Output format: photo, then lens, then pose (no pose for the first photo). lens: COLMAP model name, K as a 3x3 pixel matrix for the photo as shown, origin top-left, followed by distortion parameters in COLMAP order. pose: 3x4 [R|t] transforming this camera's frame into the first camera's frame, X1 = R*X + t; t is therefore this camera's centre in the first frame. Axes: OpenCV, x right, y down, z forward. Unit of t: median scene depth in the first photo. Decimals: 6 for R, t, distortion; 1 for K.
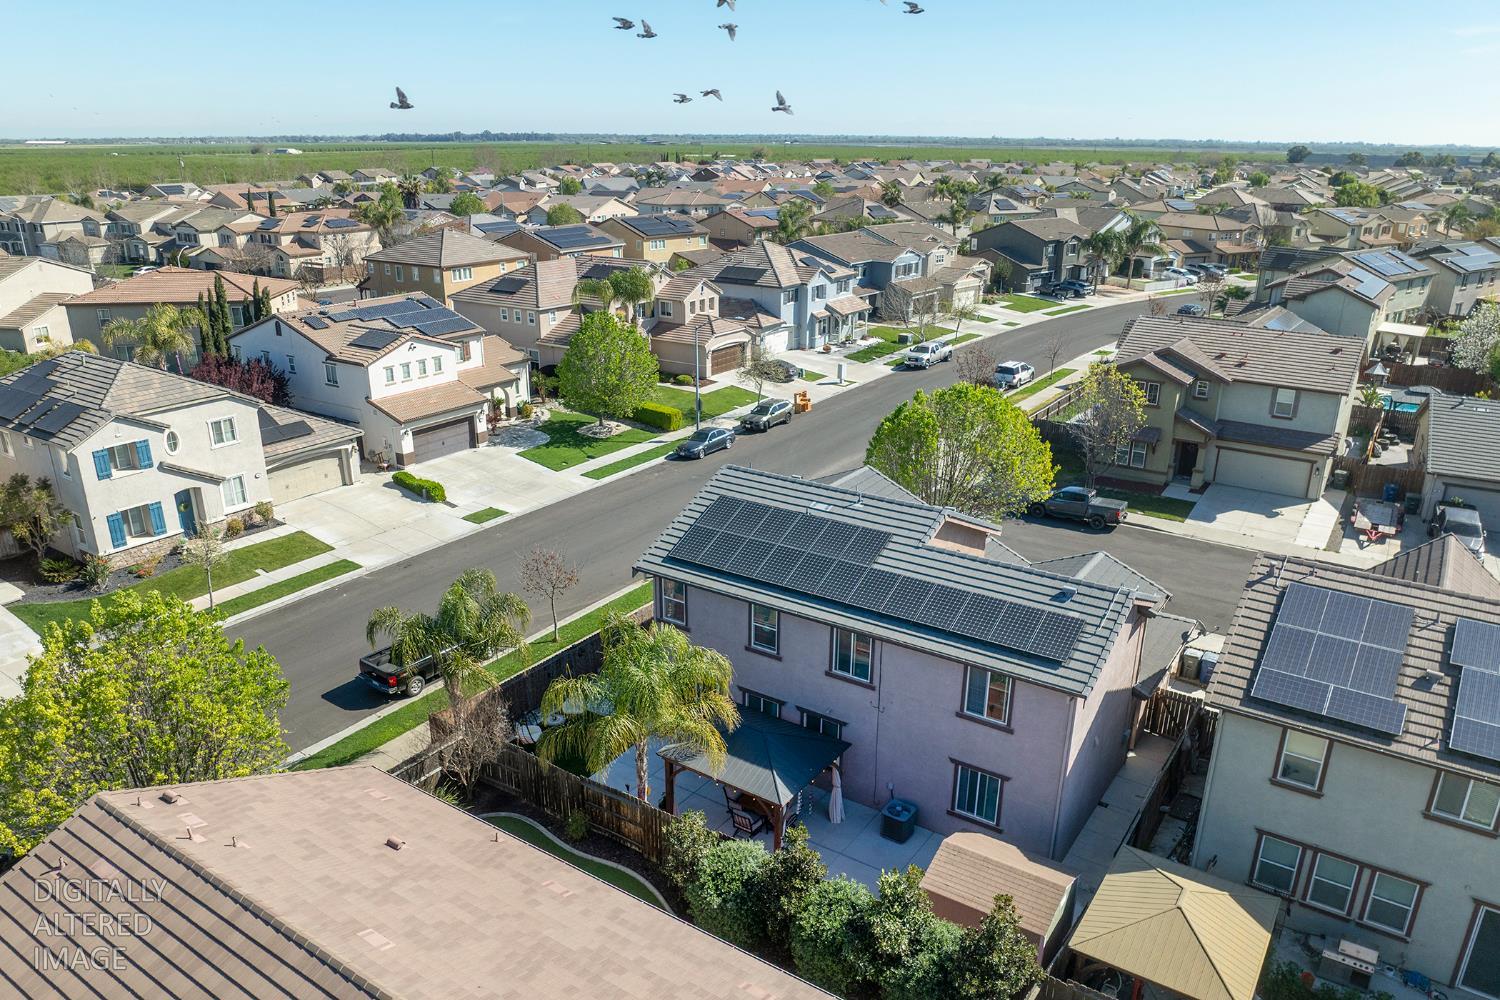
lens RADIAL K [[1042.3, 0, 748.2], [0, 1042.3, 514.9], [0, 0, 1]] dist [-0.043390, 0.013930]
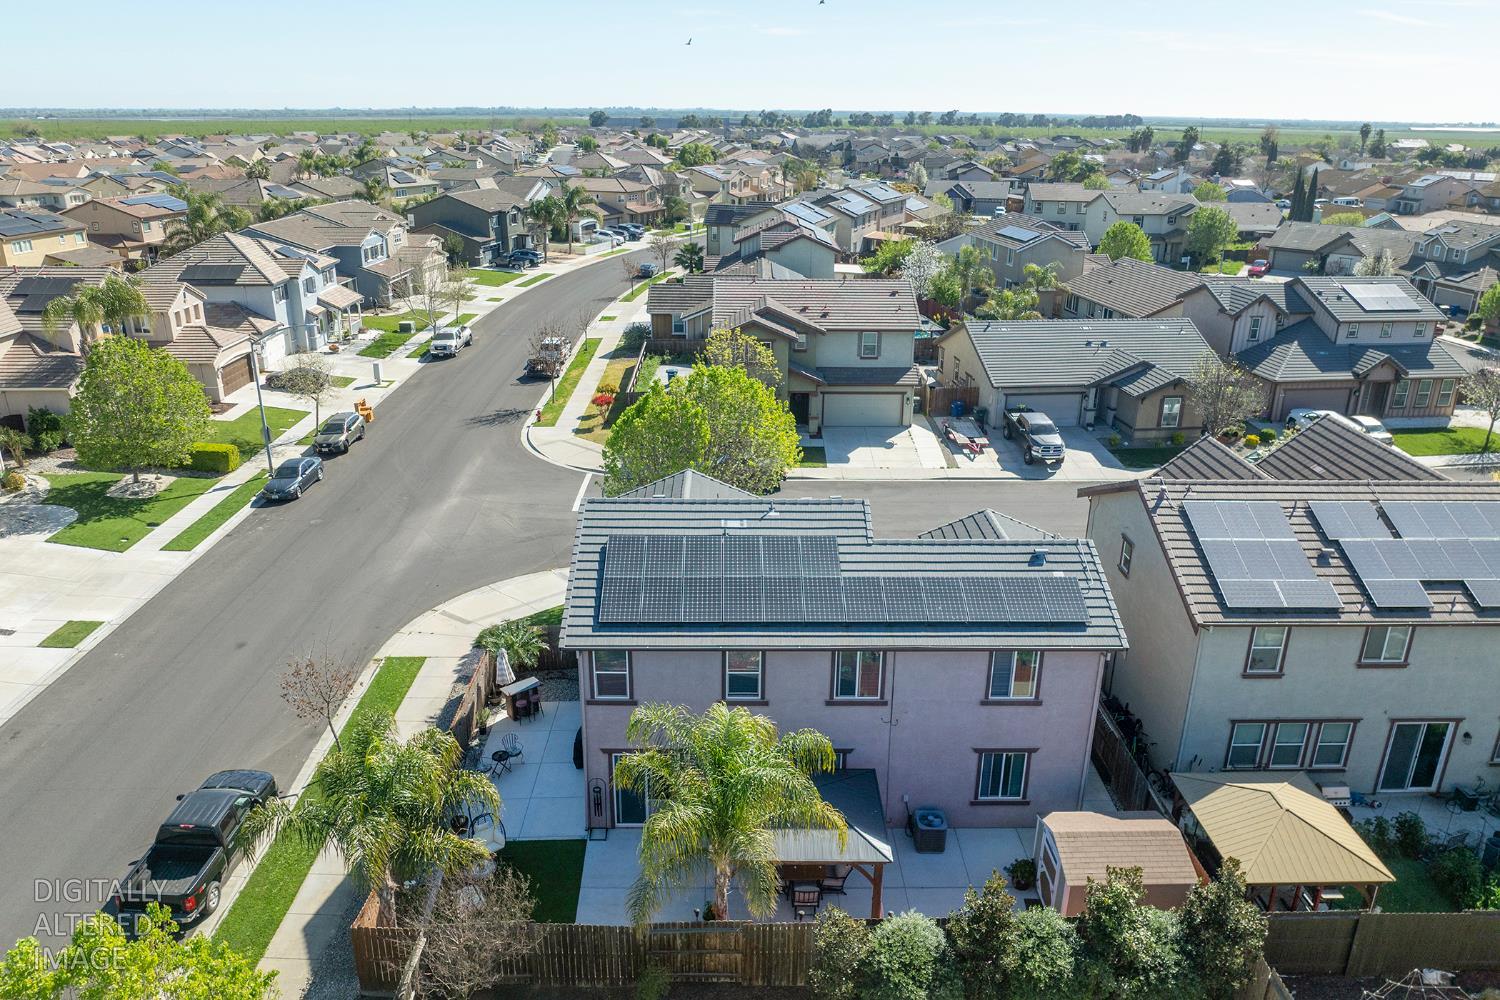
lens RADIAL K [[1042.3, 0, 746.9], [0, 1042.3, 489.4], [0, 0, 1]] dist [-0.043390, 0.013930]
pose [[0.825617, -0.193379, 0.530057, -0.184530], [0.190963, 0.979762, 0.060000, -0.042052], [-0.530932, 0.051685, 0.845837, 0.114832]]
